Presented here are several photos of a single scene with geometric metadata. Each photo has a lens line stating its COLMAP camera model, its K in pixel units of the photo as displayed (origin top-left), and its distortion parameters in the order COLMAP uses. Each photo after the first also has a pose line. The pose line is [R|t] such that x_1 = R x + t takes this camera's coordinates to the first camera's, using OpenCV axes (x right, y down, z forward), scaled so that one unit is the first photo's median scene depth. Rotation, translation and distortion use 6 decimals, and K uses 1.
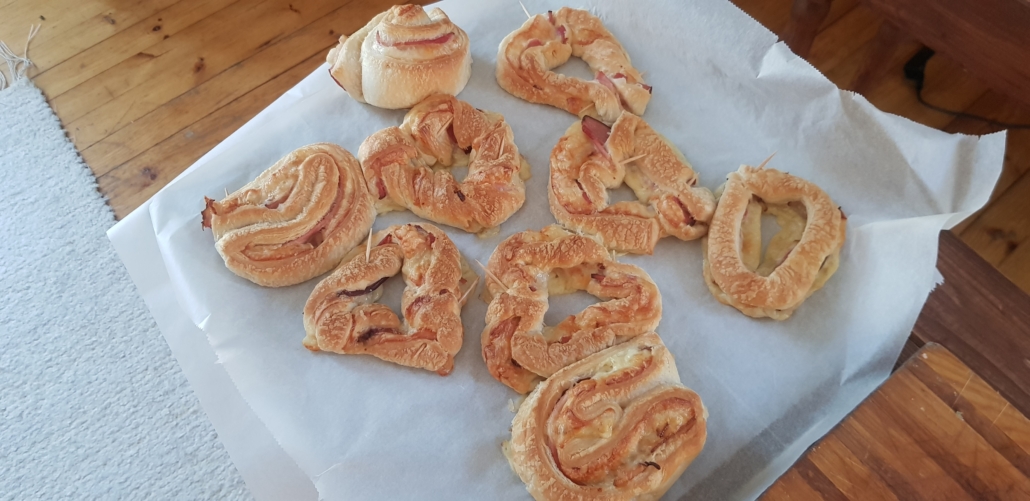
lens RADIAL K [[820.0, 0, 509.7], [0, 820.0, 249.2], [0, 0, 1]] dist [0.072373, -0.142082]
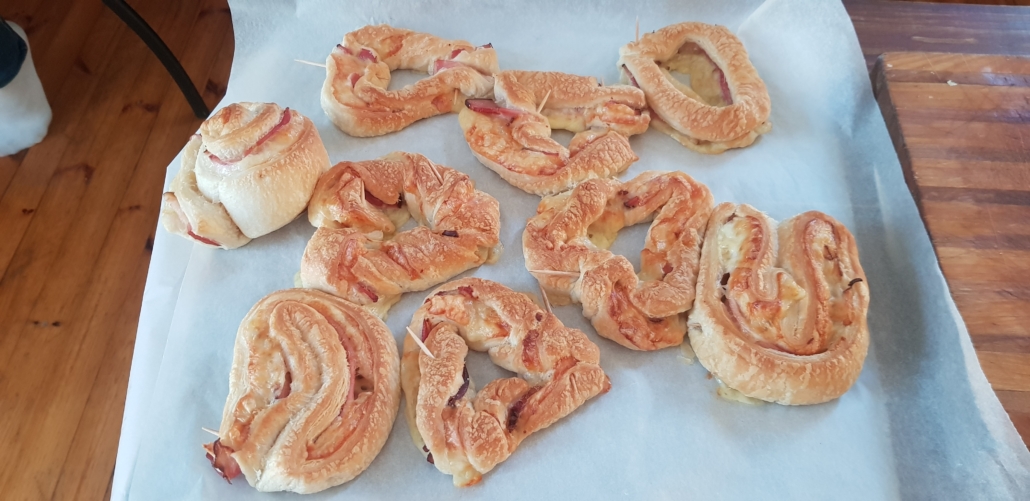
lens RADIAL K [[820.0, 0, 509.7], [0, 820.0, 249.2], [0, 0, 1]] dist [0.072373, -0.142082]
pose [[0.675360, -0.601652, 0.426502, -0.389329], [0.648949, 0.759565, 0.043890, -0.051947], [-0.350363, 0.247136, 0.903421, 0.231971]]
